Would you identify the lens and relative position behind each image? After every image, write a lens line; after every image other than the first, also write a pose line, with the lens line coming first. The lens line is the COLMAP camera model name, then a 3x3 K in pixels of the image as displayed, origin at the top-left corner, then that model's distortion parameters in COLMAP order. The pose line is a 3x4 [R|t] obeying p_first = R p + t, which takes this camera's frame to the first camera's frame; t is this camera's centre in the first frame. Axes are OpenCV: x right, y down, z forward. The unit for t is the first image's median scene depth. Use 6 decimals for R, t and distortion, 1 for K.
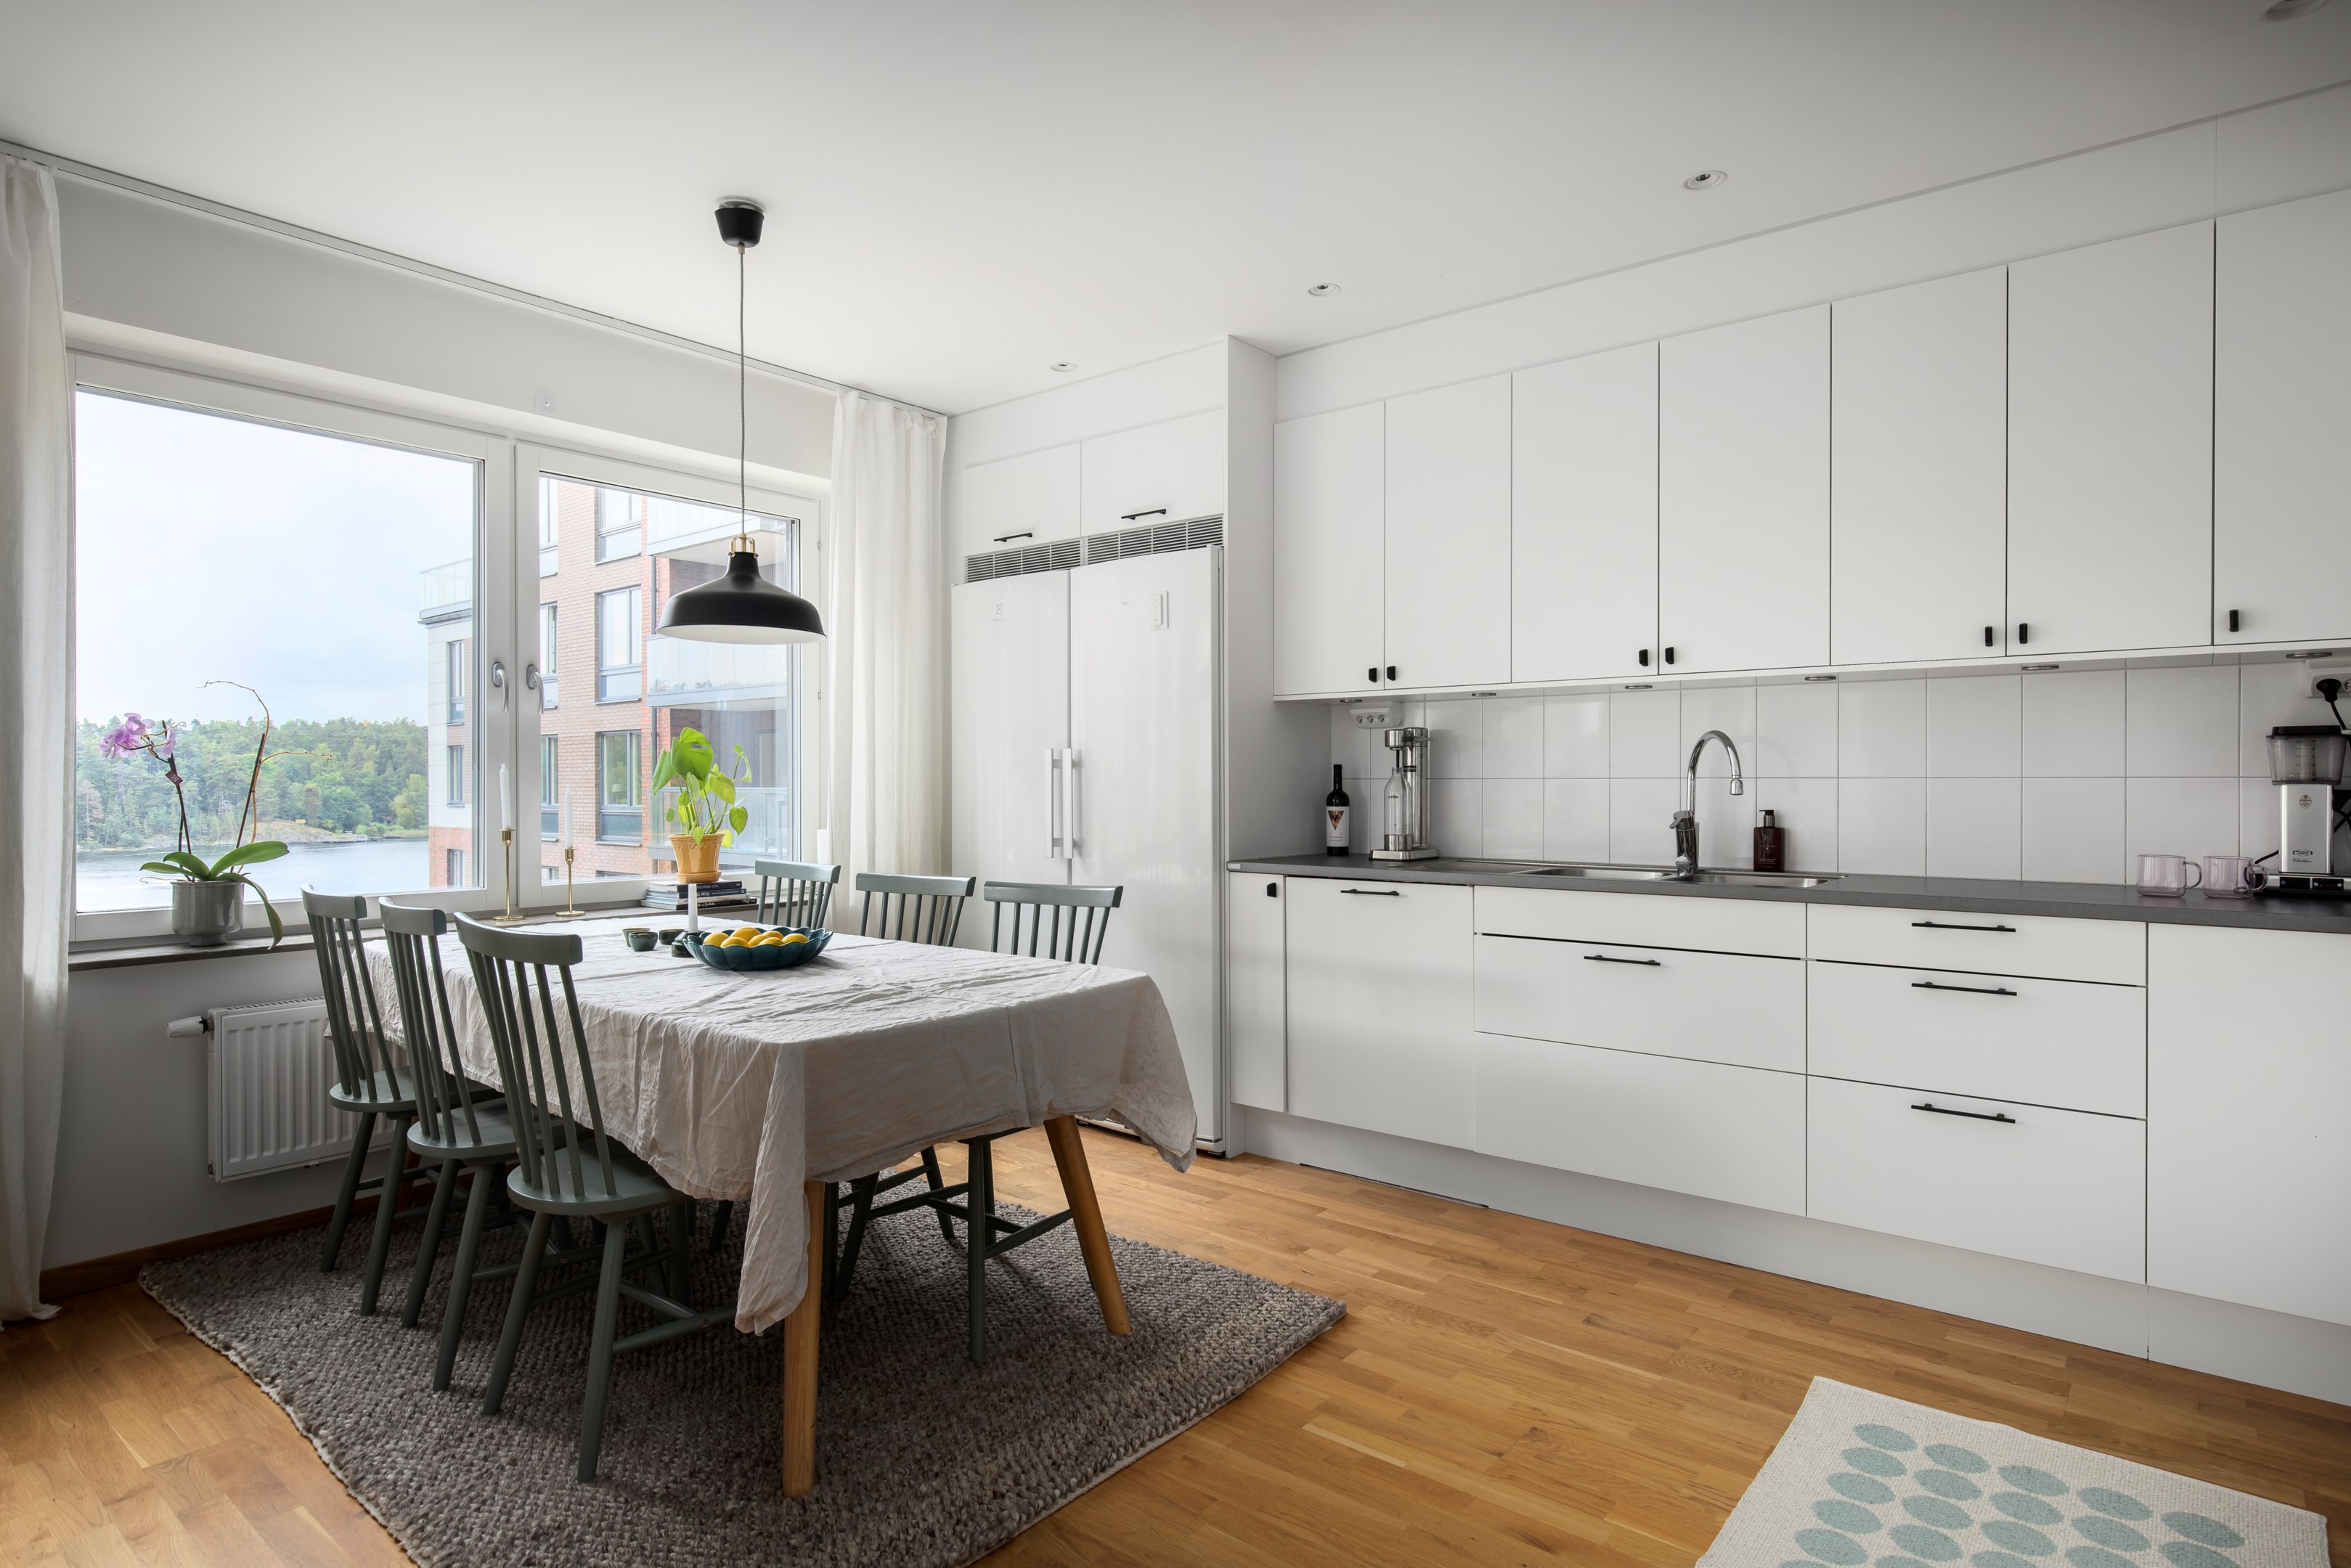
lens RADIAL K [[1258.1, 0, 1167.3], [0, 1258.1, 792.1], [0, 0, 1]] dist [0.002199, -0.001115]
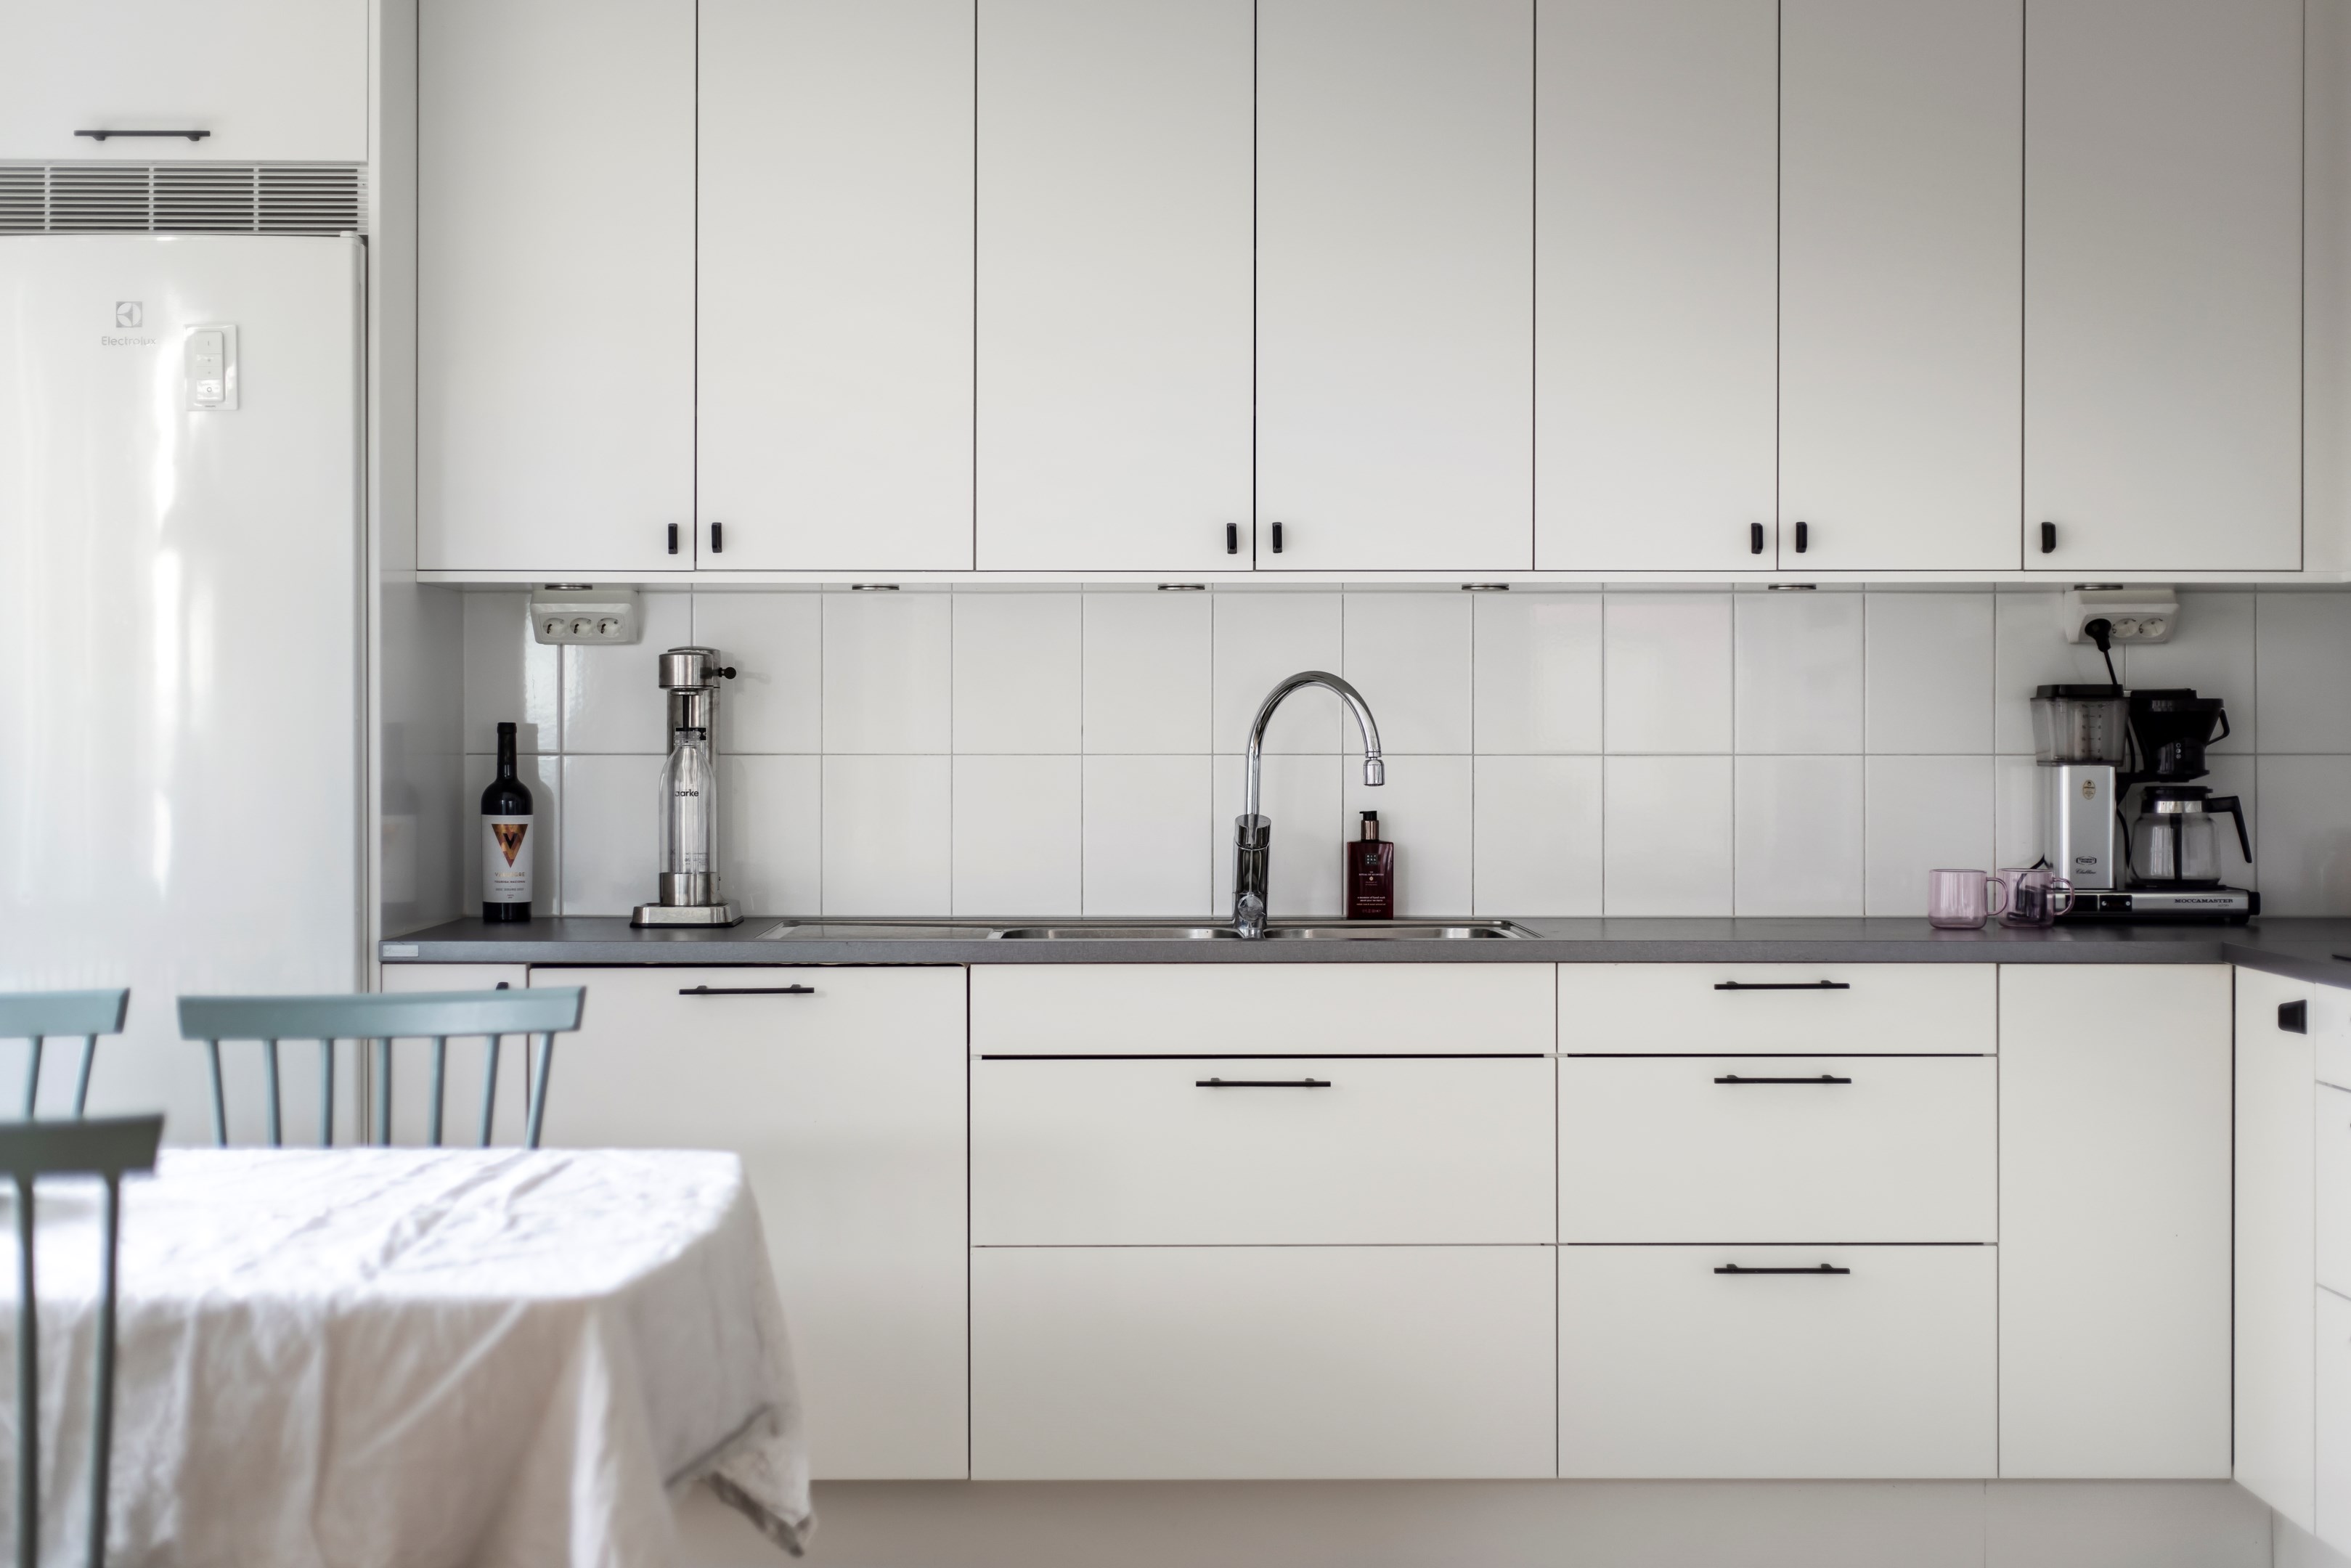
lens RADIAL K [[3313.0, 0, 1175.5], [0, 3313.0, 784.0], [0, 0, 1]] dist [0.002694, 0.028342]
pose [[0.773898, -0.008499, 0.633253, -0.538874], [0.004560, 0.999959, 0.007848, -0.009986], [-0.633294, -0.003186, 0.773905, -0.104374]]
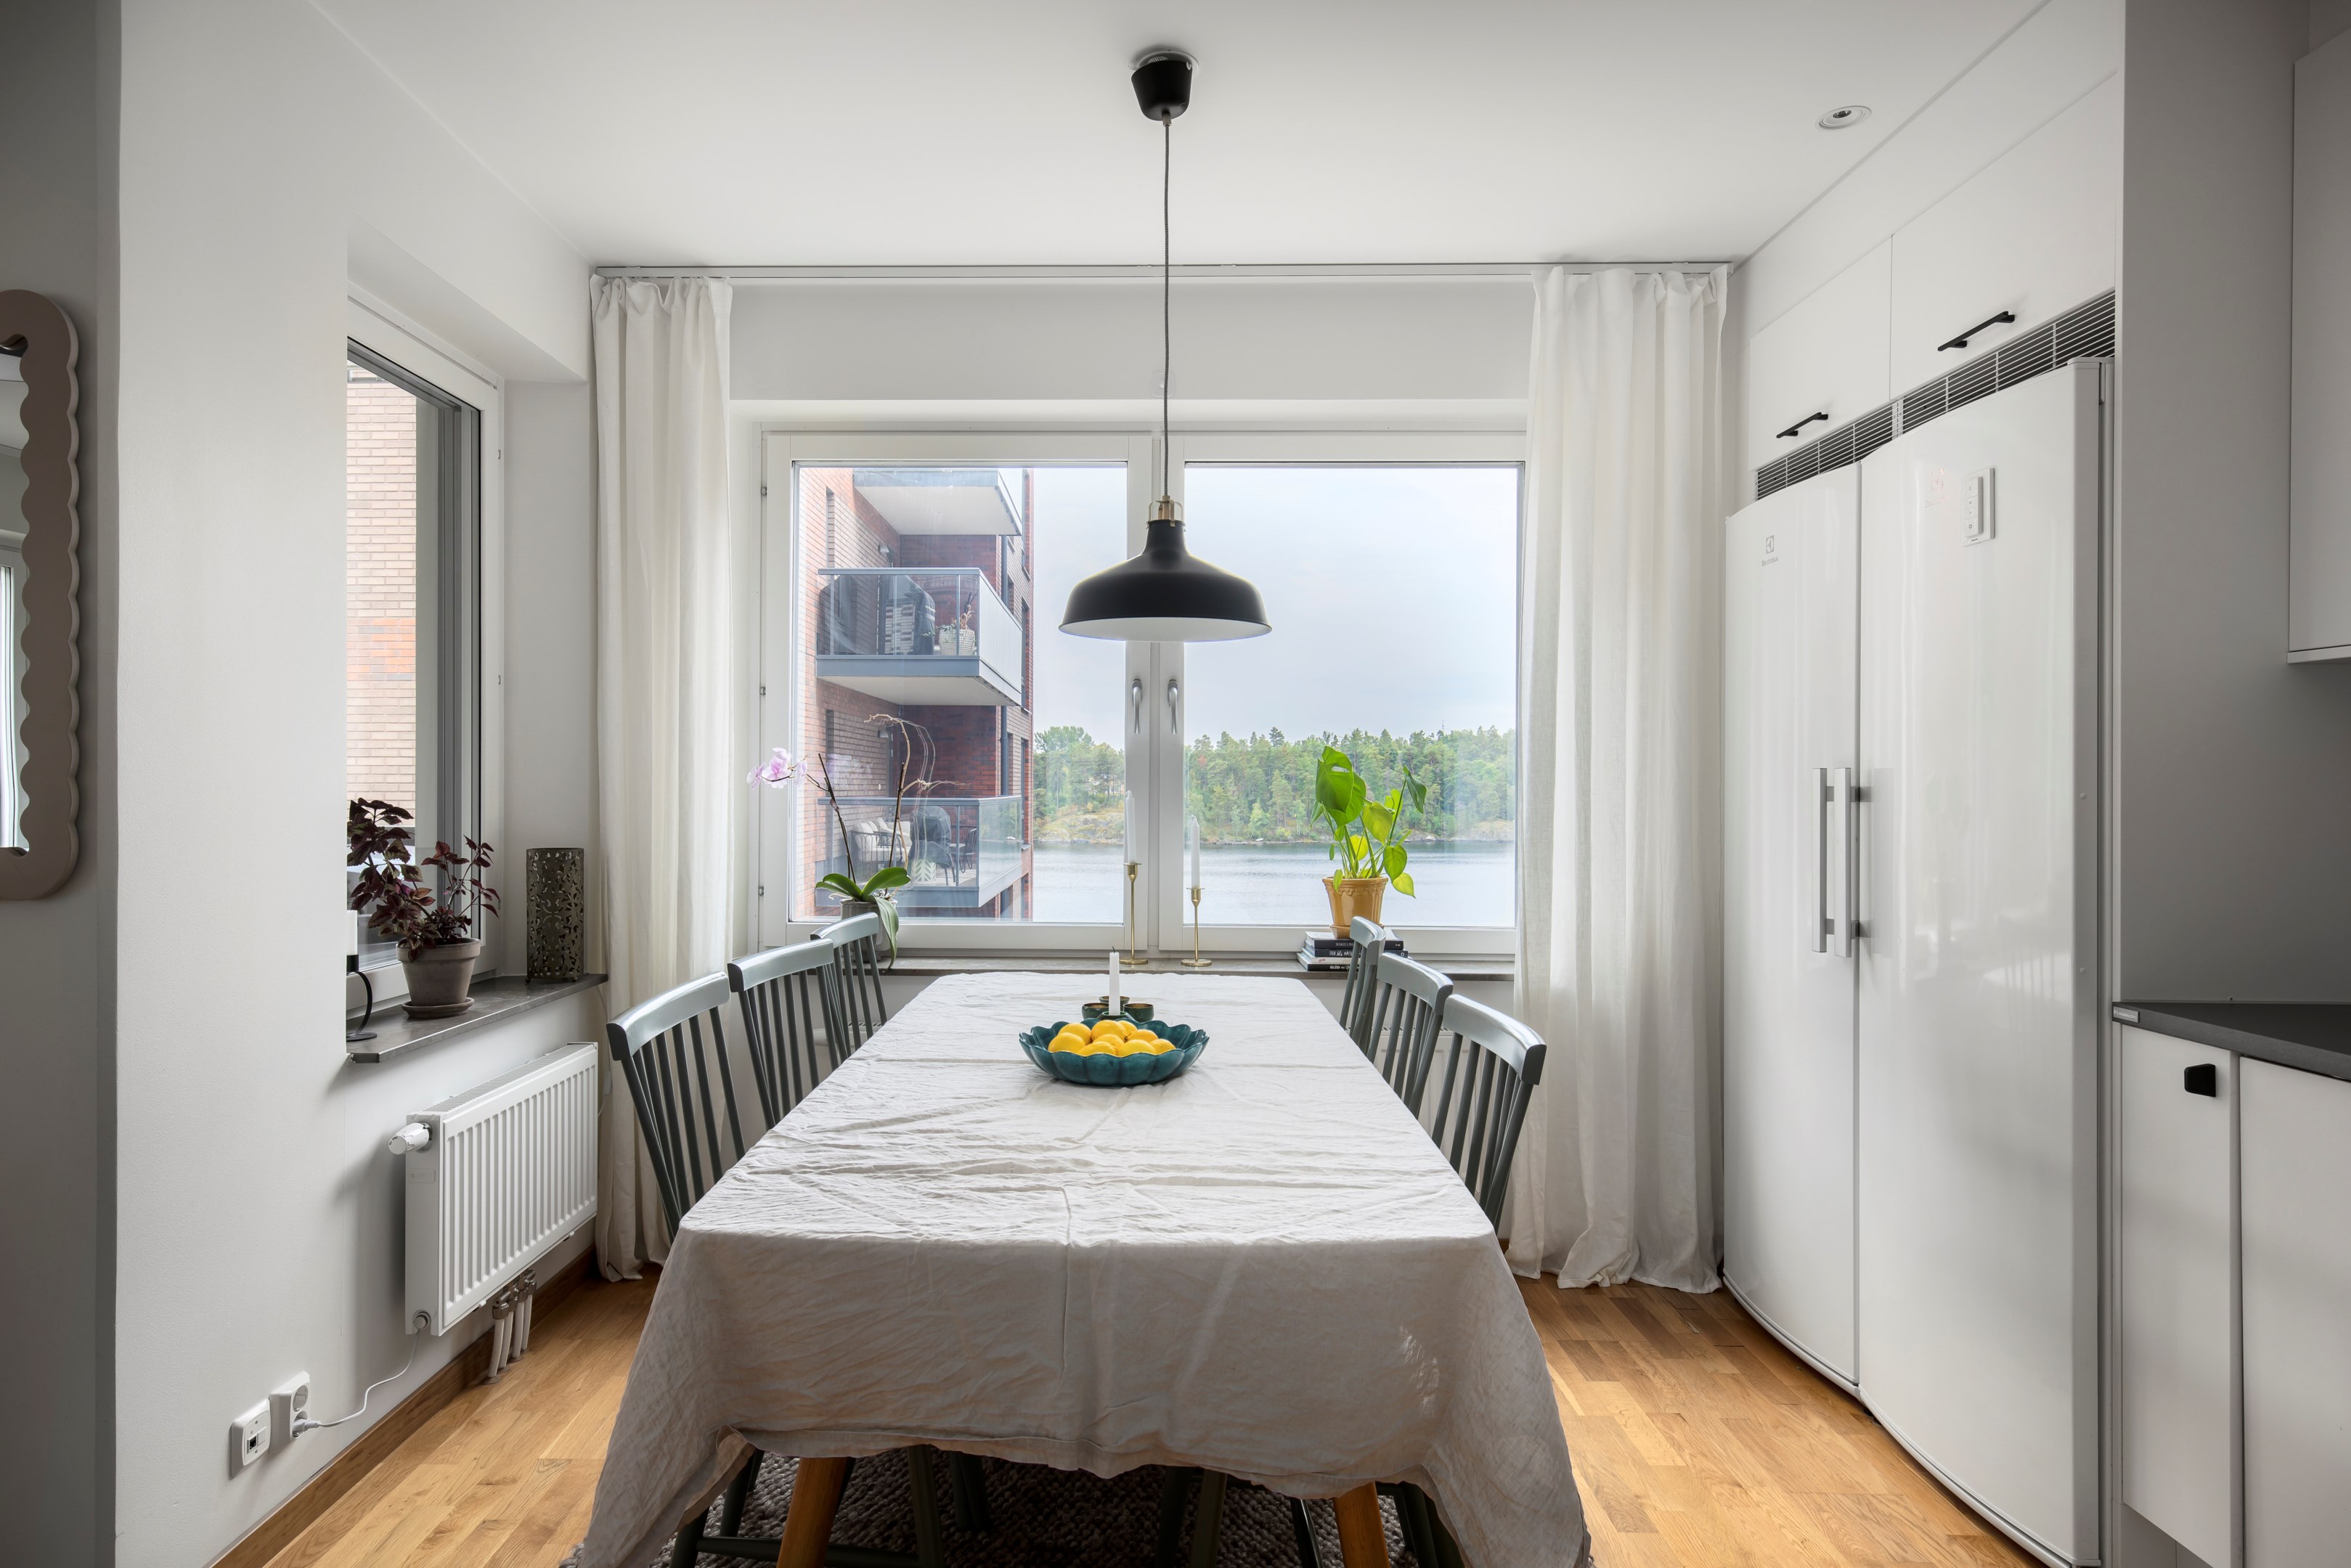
lens RADIAL K [[1341.6, 0, 1110.4], [0, 1341.6, 778.1], [0, 0, 1]] dist [0.002435, 0.000089]
pose [[0.615455, 0.001573, -0.788171, 0.244025], [-0.012619, 0.999889, -0.007859, -0.024933], [0.788071, 0.014783, 0.615406, 0.420710]]
